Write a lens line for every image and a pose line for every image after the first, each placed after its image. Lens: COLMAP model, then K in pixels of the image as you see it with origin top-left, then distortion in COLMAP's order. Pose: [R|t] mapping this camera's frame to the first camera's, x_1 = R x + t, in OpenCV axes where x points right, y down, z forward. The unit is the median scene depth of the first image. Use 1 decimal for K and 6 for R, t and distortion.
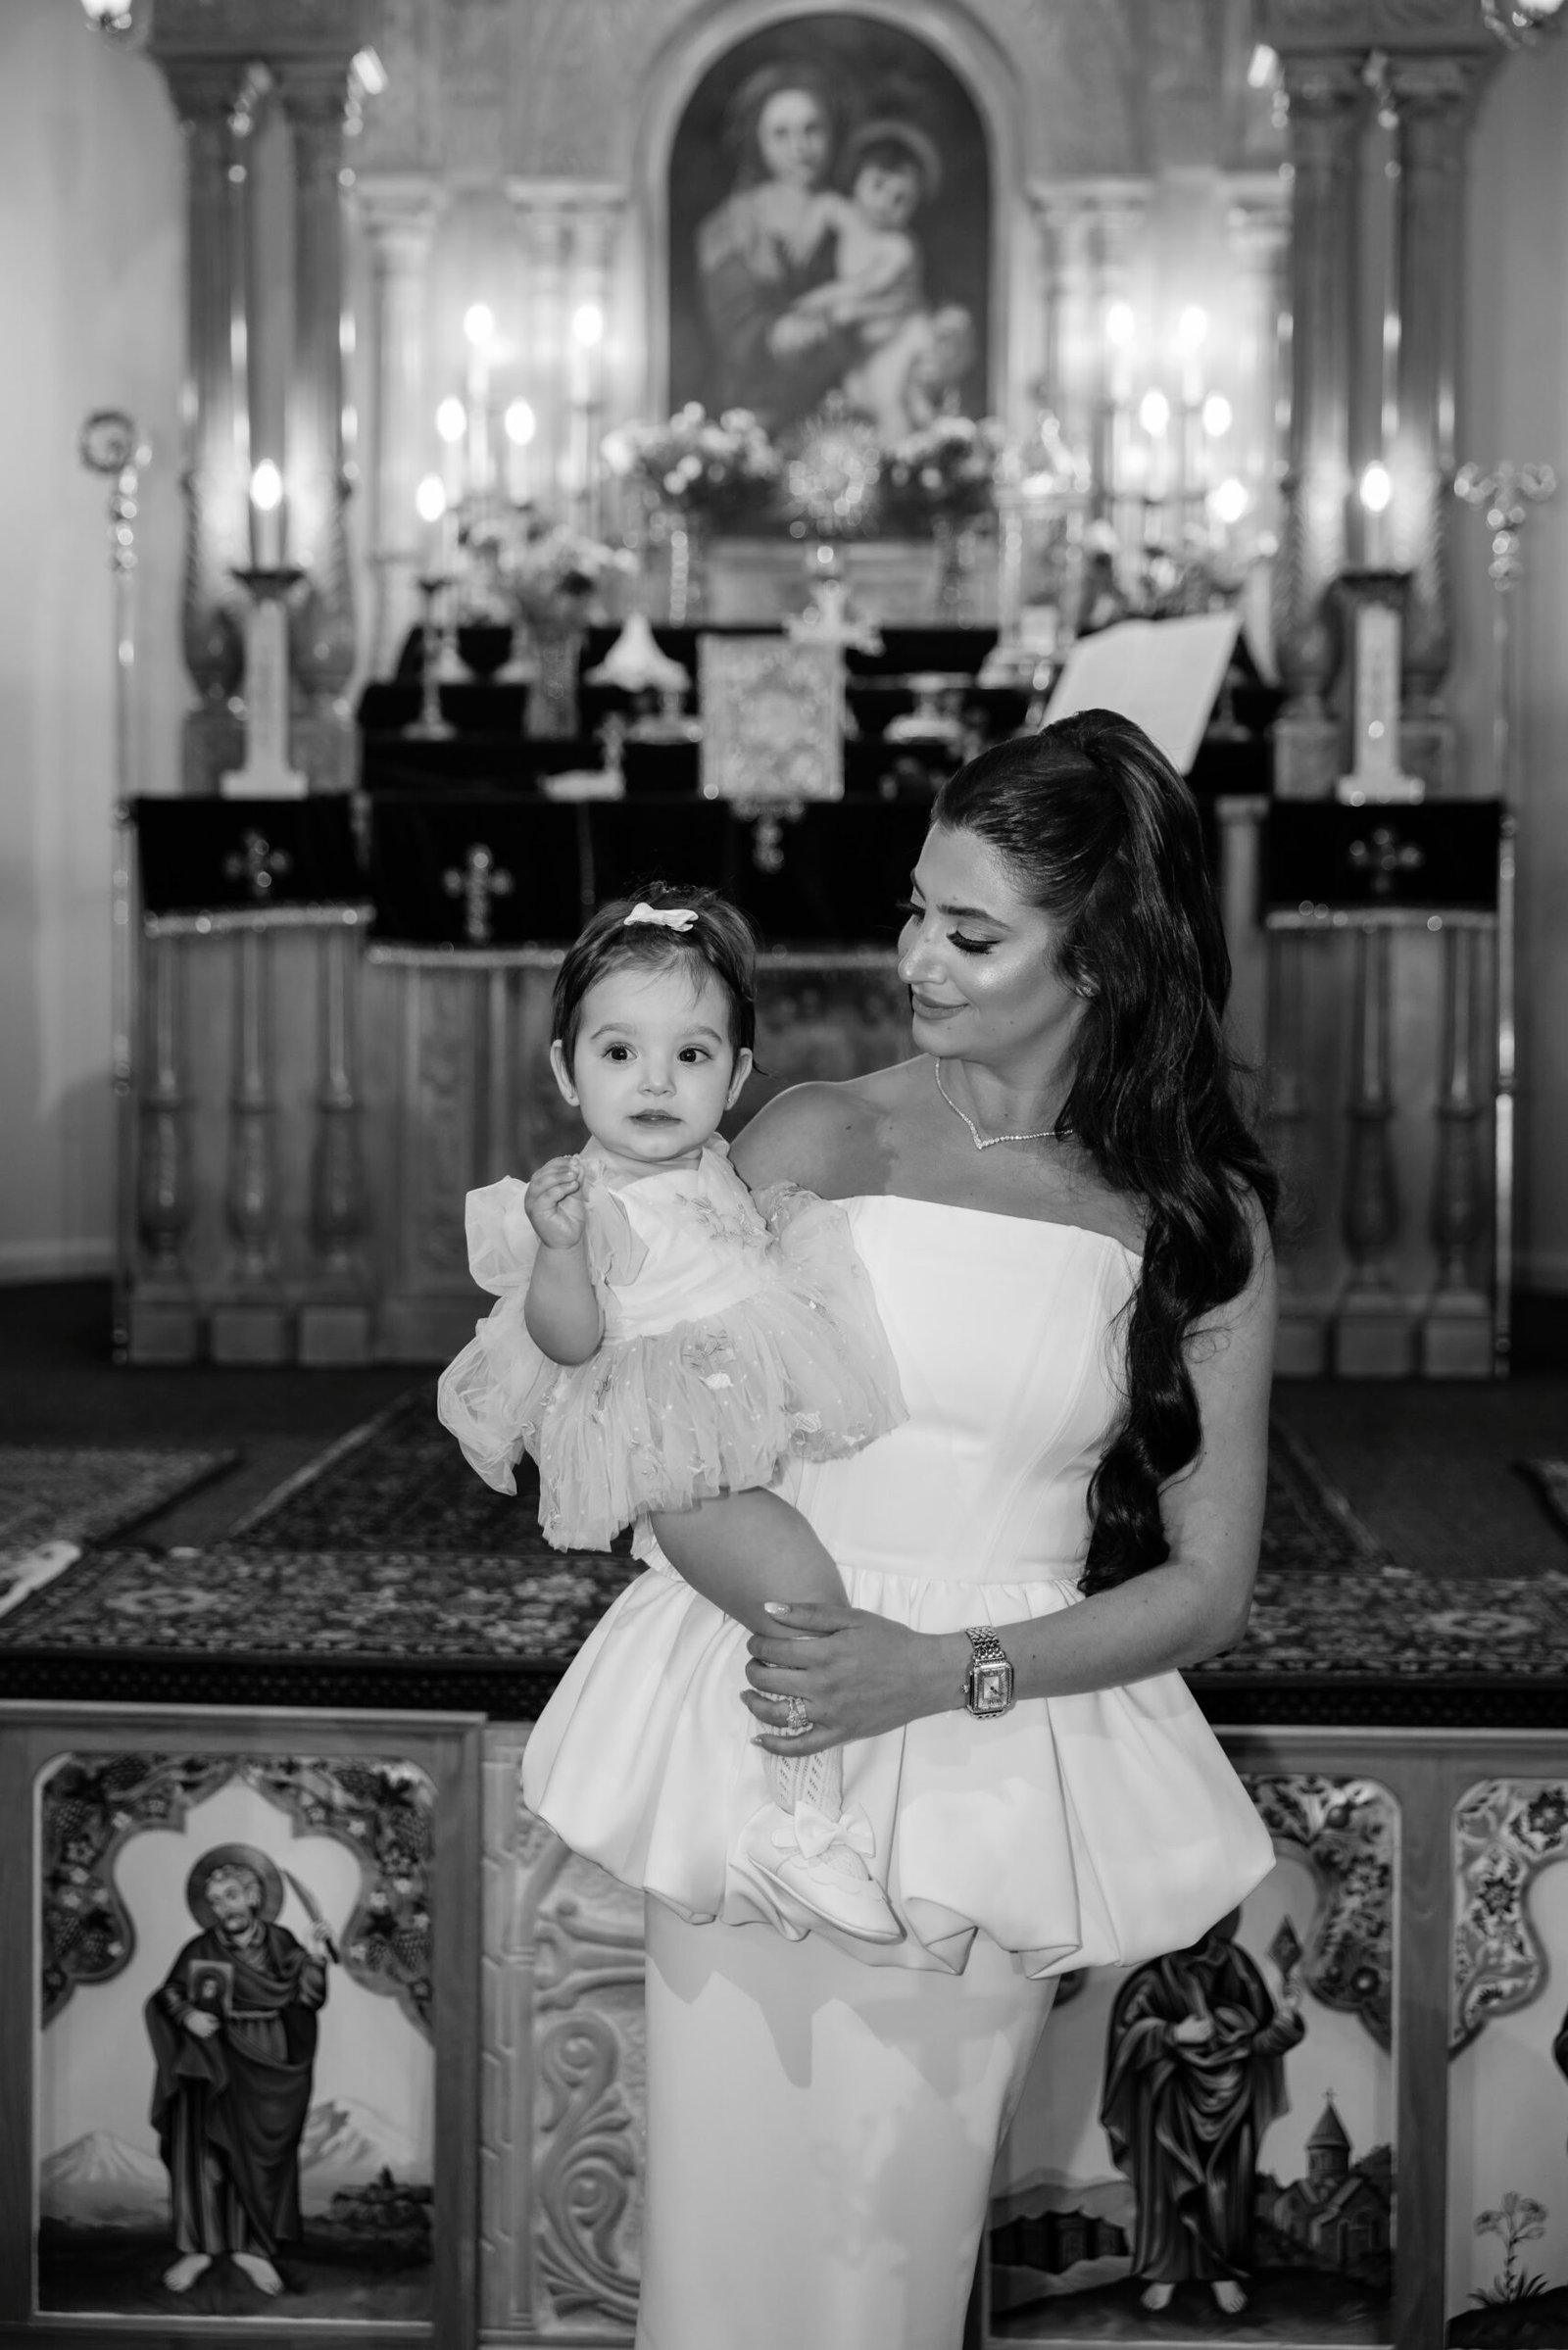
lens RADIAL K [[4083.8, 0, 784.0], [0, 4083.8, 1175.0], [0, 0, 1]] dist [0.043103, 0.138562]
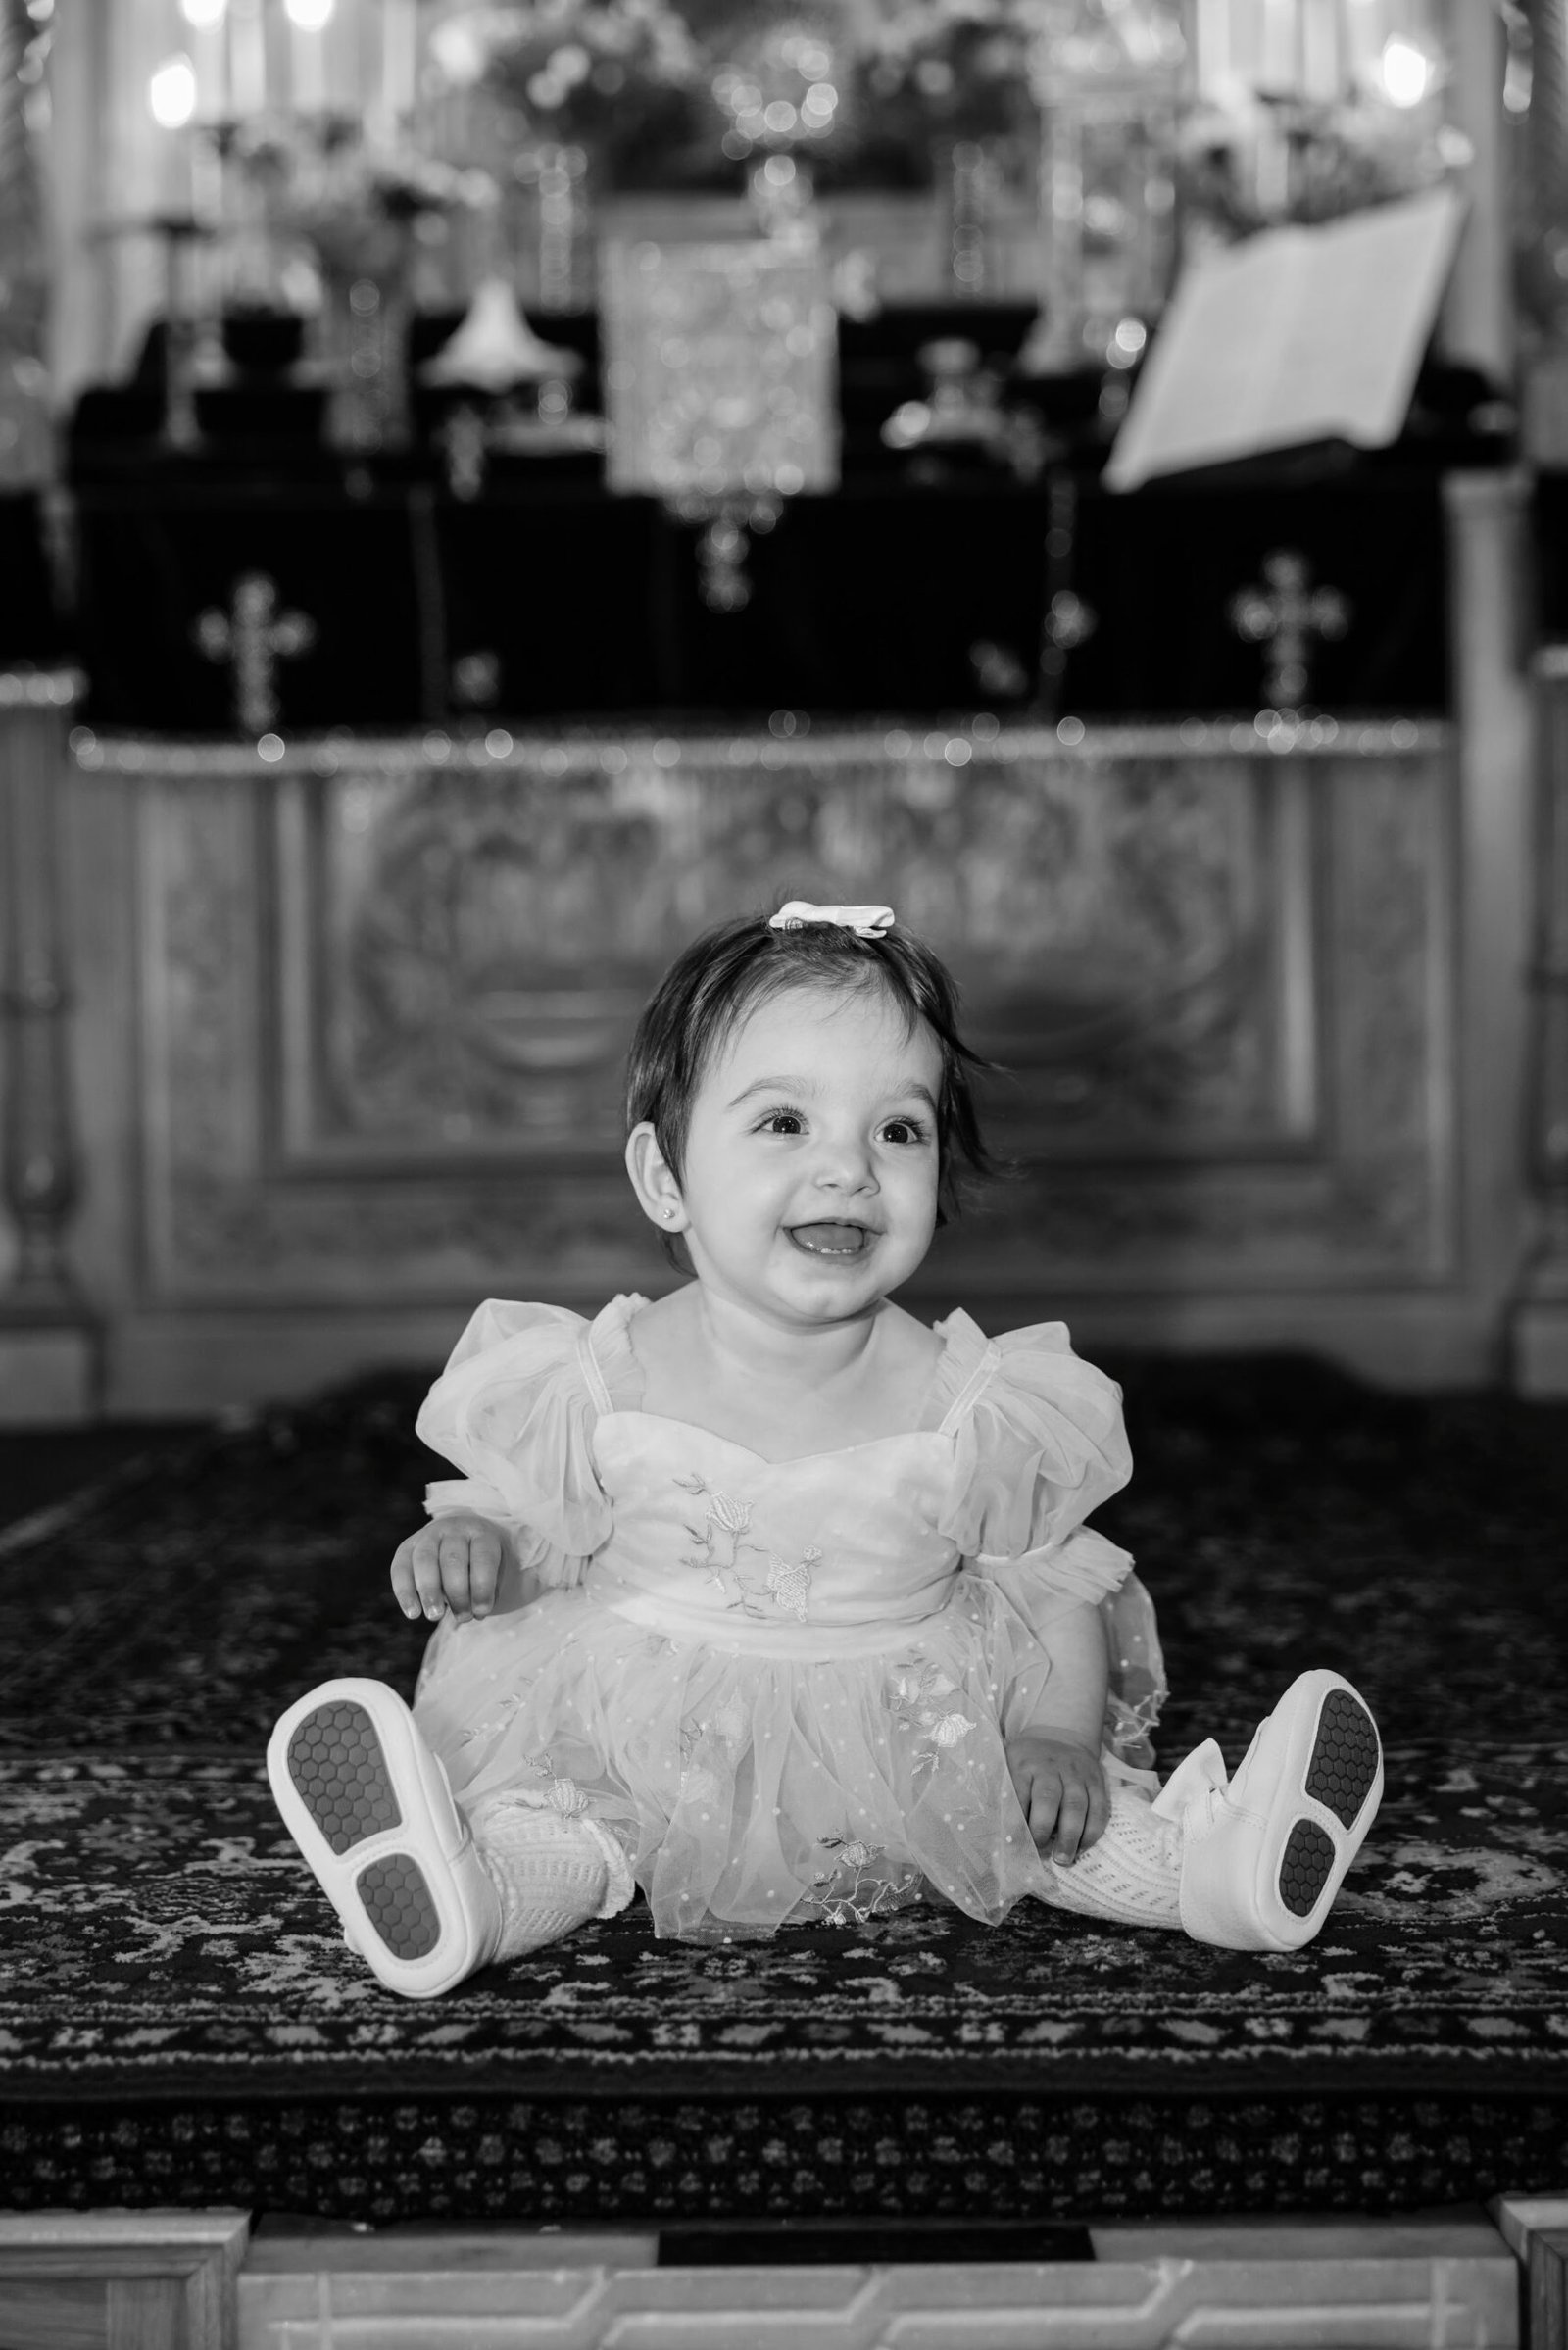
lens RADIAL K [[4083.8, 0, 784.0], [0, 4083.8, 1175.0], [0, 0, 1]] dist [0.043103, 0.138562]
pose [[0.998791, -0.023861, 0.042971, -0.023357], [0.025354, 0.999081, -0.034556, 0.032401], [-0.042107, 0.035604, 0.998479, 0.380576]]
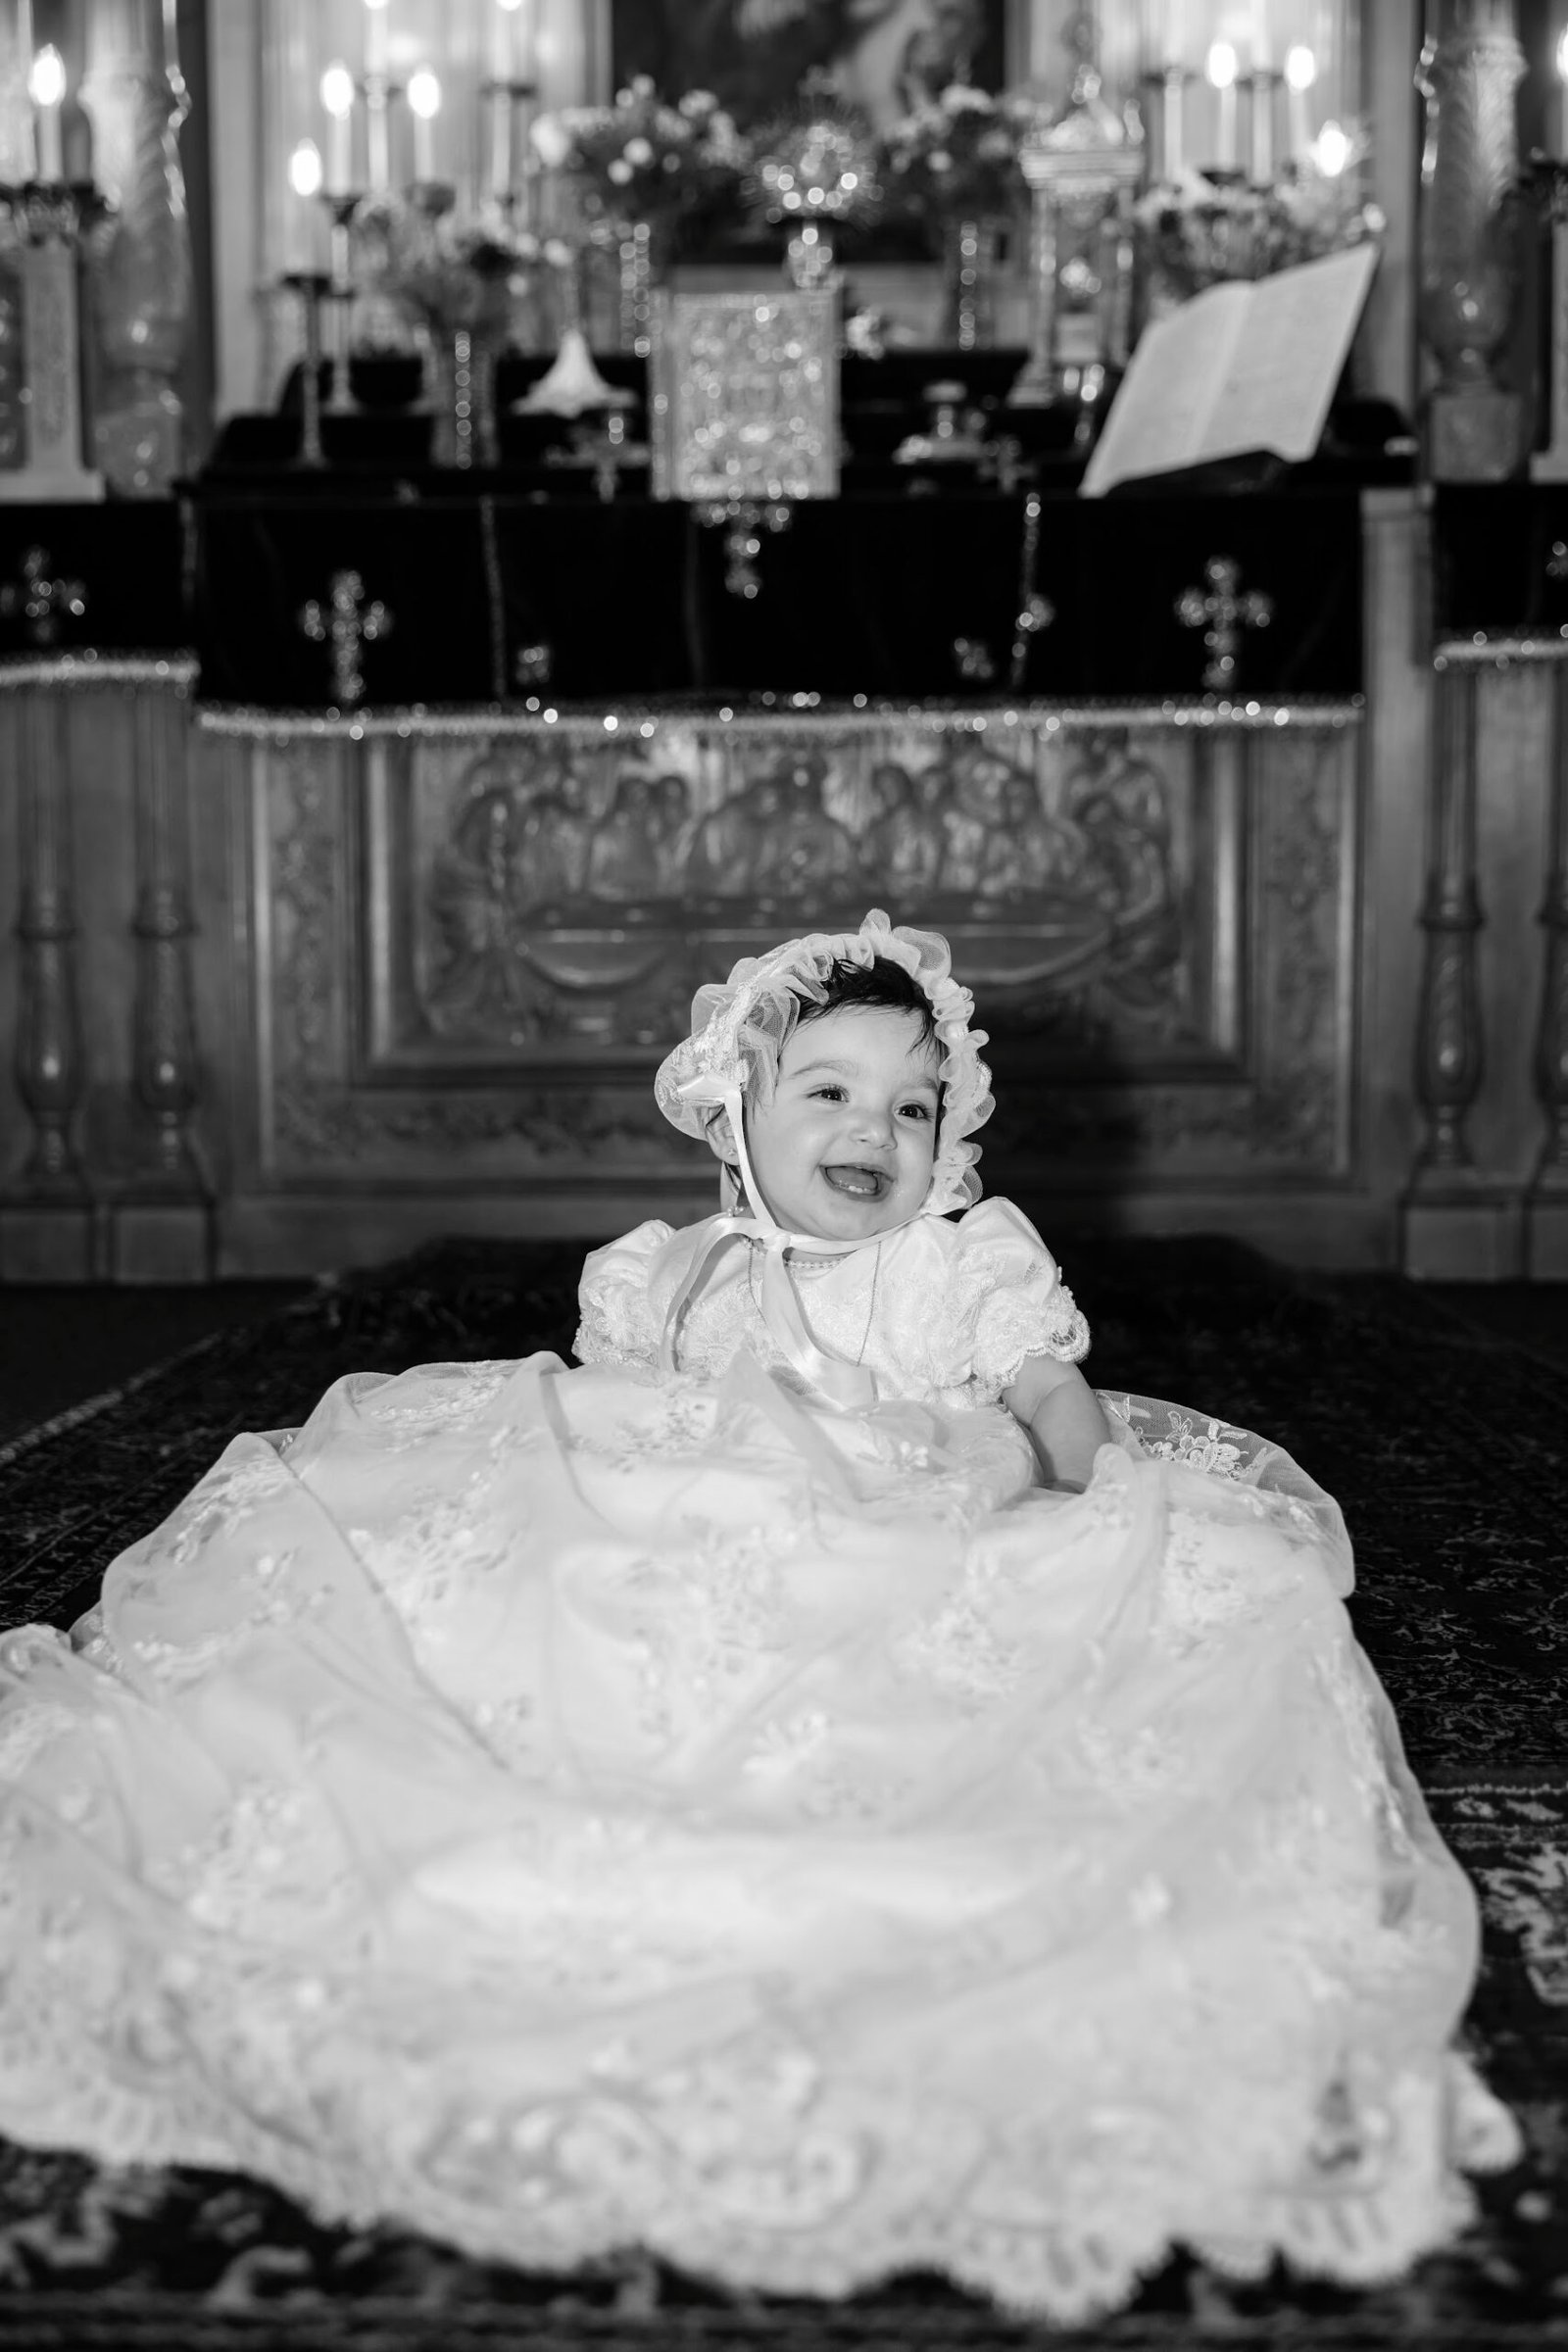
lens RADIAL K [[2831.8, 0, 733.1], [0, 2831.8, 1175.6], [0, 0, 1]] dist [0.003048, 0.008966]
pose [[0.999929, -0.011098, -0.004432, -0.004654], [0.011207, 0.999615, 0.025396, 0.014979], [0.004149, -0.025443, 0.999668, 0.485954]]
